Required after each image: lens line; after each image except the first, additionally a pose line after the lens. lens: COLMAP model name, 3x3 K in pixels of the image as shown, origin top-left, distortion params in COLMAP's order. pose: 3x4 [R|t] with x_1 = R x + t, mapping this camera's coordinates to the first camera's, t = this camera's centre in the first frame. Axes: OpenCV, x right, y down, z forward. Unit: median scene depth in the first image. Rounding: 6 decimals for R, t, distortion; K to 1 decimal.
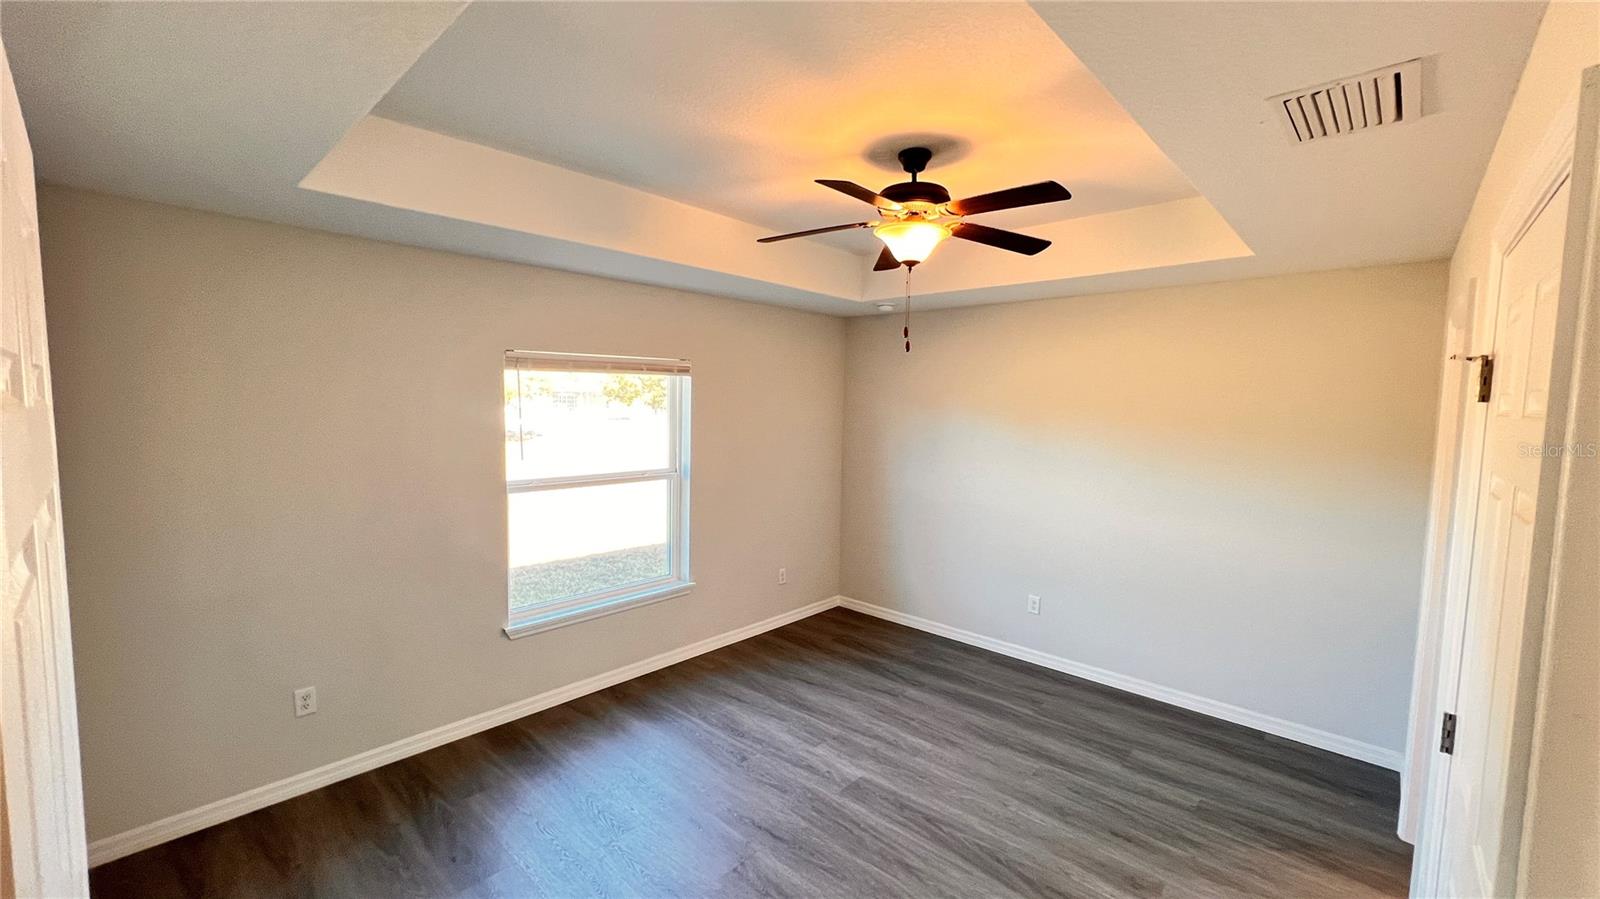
lens RADIAL K [[640.3, 0, 798.9], [0, 640.3, 449.8], [0, 0, 1]] dist [-0.000184, 0.000548]
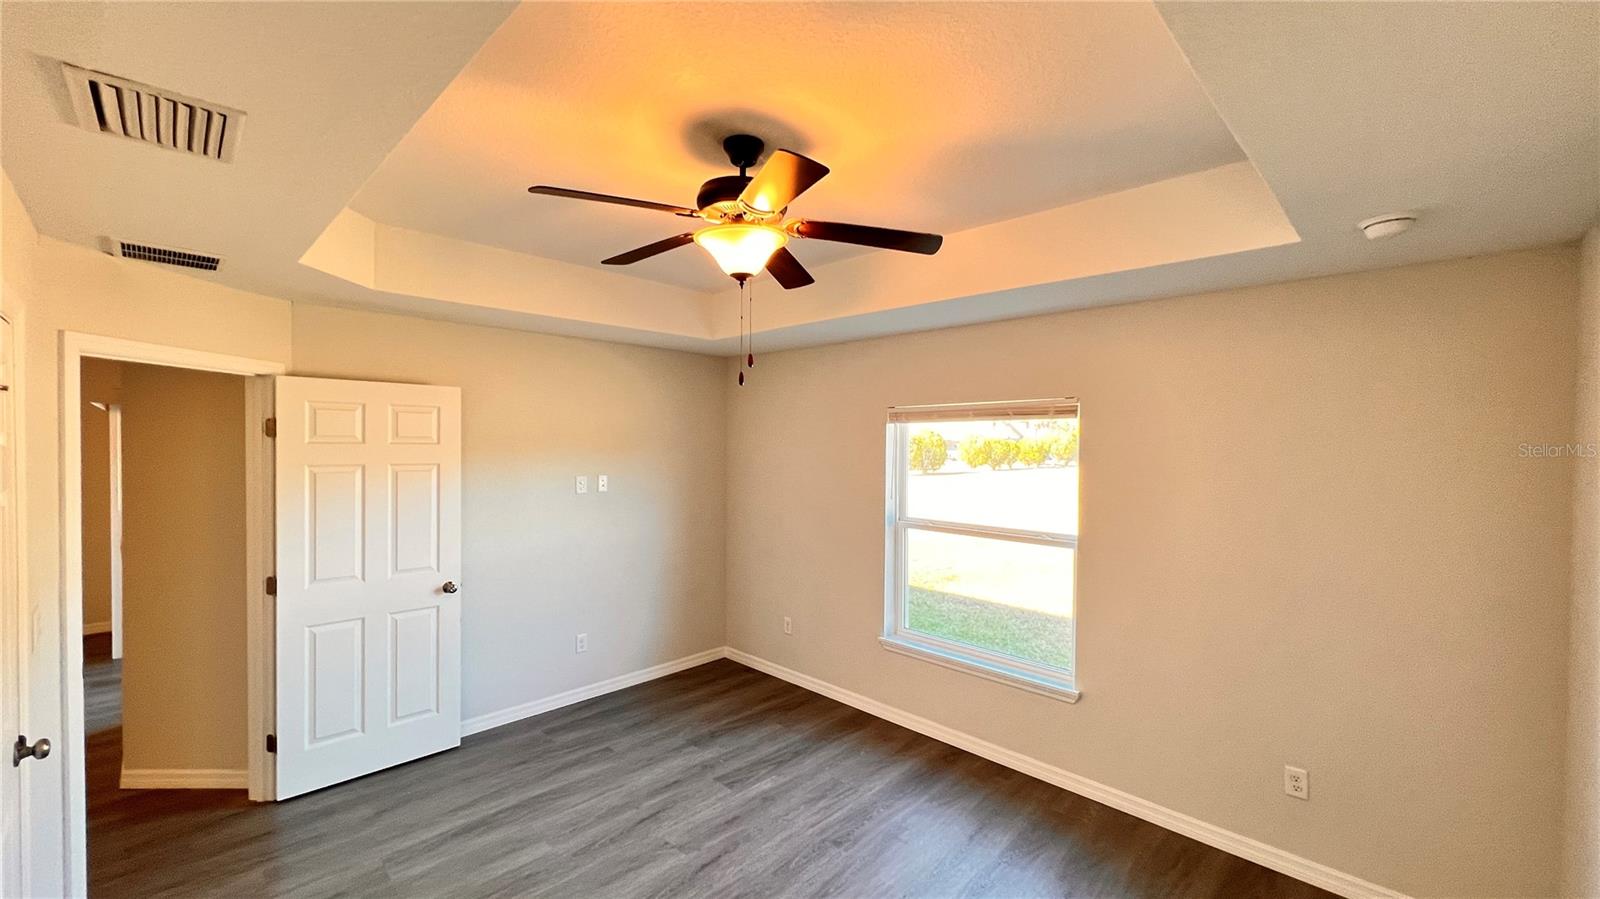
lens RADIAL K [[640.3, 0, 798.9], [0, 640.3, 449.8], [0, 0, 1]] dist [-0.000184, 0.000548]
pose [[-0.024922, -0.001814, -0.999688, 0.960711], [-0.087151, 0.996195, 0.000365, -0.075719], [0.995883, 0.087133, -0.024985, 1.082778]]
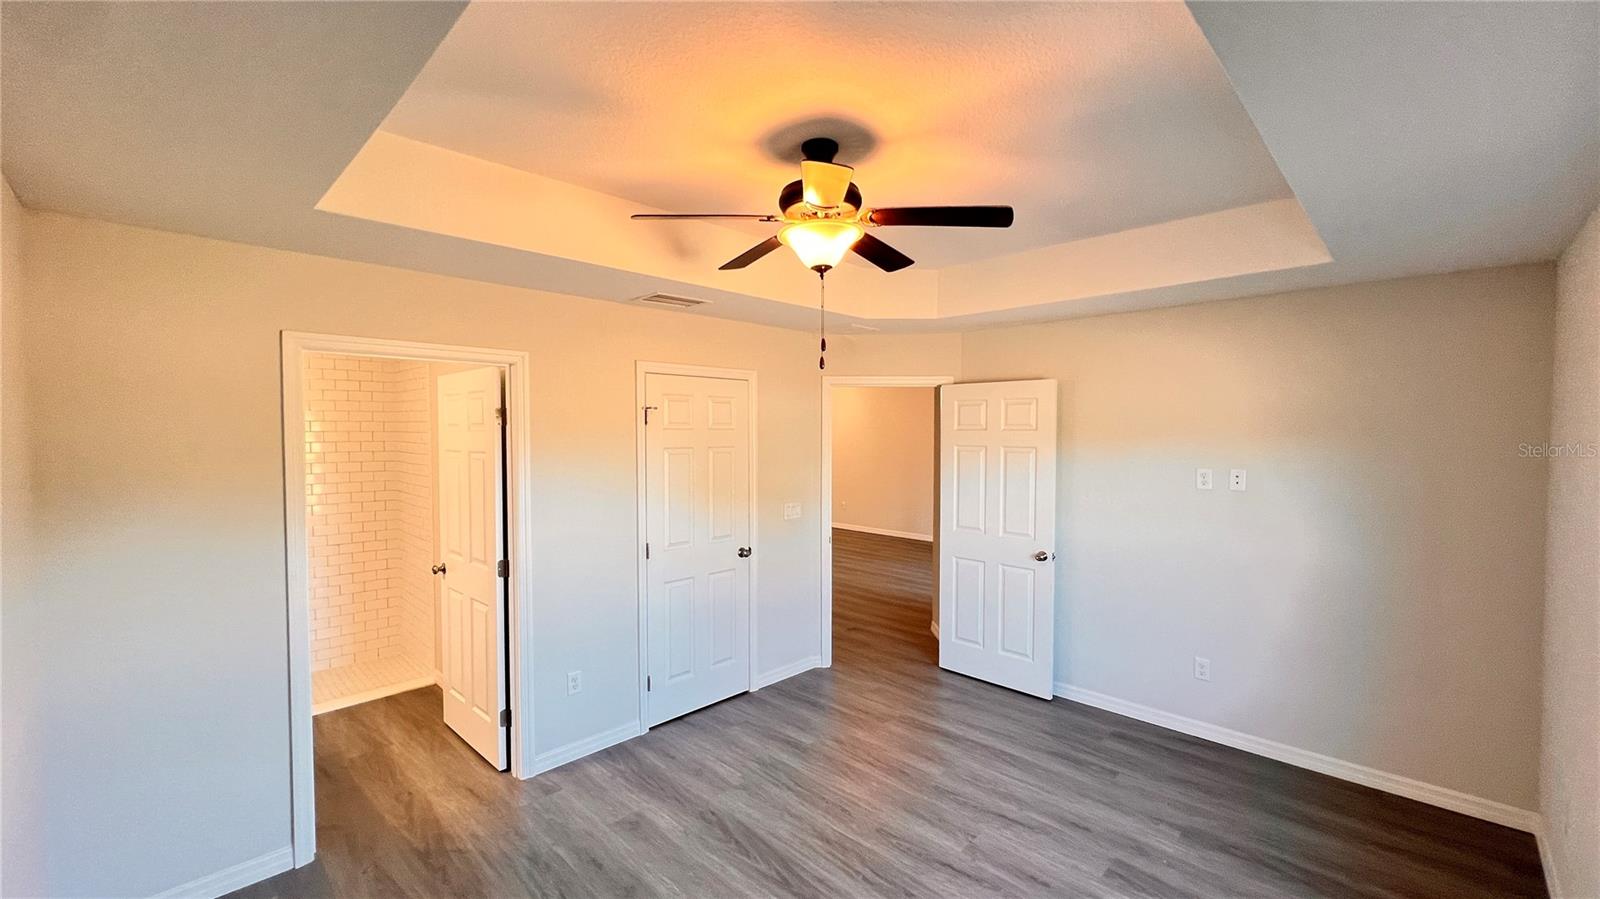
lens RADIAL K [[640.3, 0, 798.9], [0, 640.3, 449.8], [0, 0, 1]] dist [-0.000184, 0.000548]
pose [[-0.999434, -0.016159, 0.029490, 0.170715], [-0.012854, 0.993959, 0.108997, -0.135049], [-0.031073, 0.108556, -0.993605, 1.856725]]
